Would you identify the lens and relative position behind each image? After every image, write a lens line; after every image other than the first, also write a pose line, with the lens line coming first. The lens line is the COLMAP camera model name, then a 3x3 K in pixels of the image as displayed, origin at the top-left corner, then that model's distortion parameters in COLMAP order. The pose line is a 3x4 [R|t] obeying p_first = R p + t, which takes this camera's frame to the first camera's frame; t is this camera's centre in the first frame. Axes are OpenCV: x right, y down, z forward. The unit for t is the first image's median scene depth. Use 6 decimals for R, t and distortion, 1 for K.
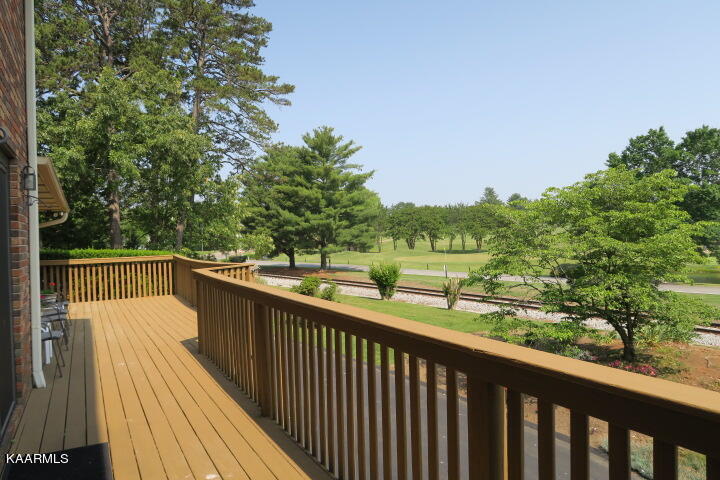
lens RADIAL K [[484.1, 0, 360.0], [0, 484.1, 240.0], [0, 0, 1]] dist [-0.031850, 0.000657]
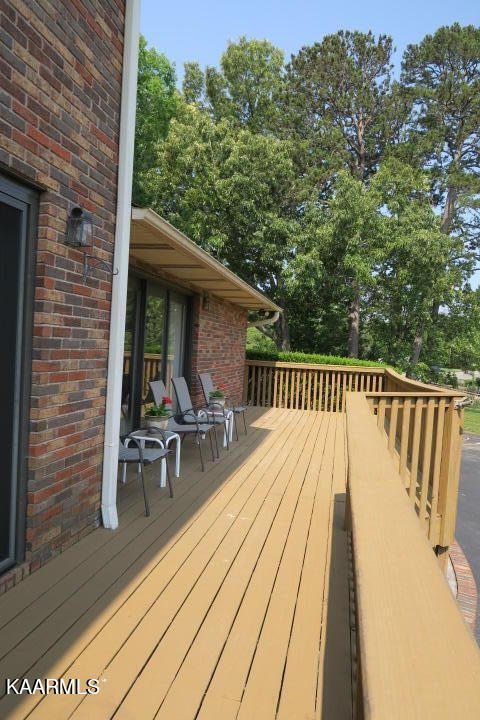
lens RADIAL K [[484.1, 0, 240.0], [0, 484.1, 360.0], [0, 0, 1]] dist [-0.031850, 0.000657]
pose [[0.741186, 0.086768, -0.665669, -0.011072], [-0.080070, 0.995959, 0.040667, 0.001953], [0.666508, 0.023159, 0.745138, 0.109616]]
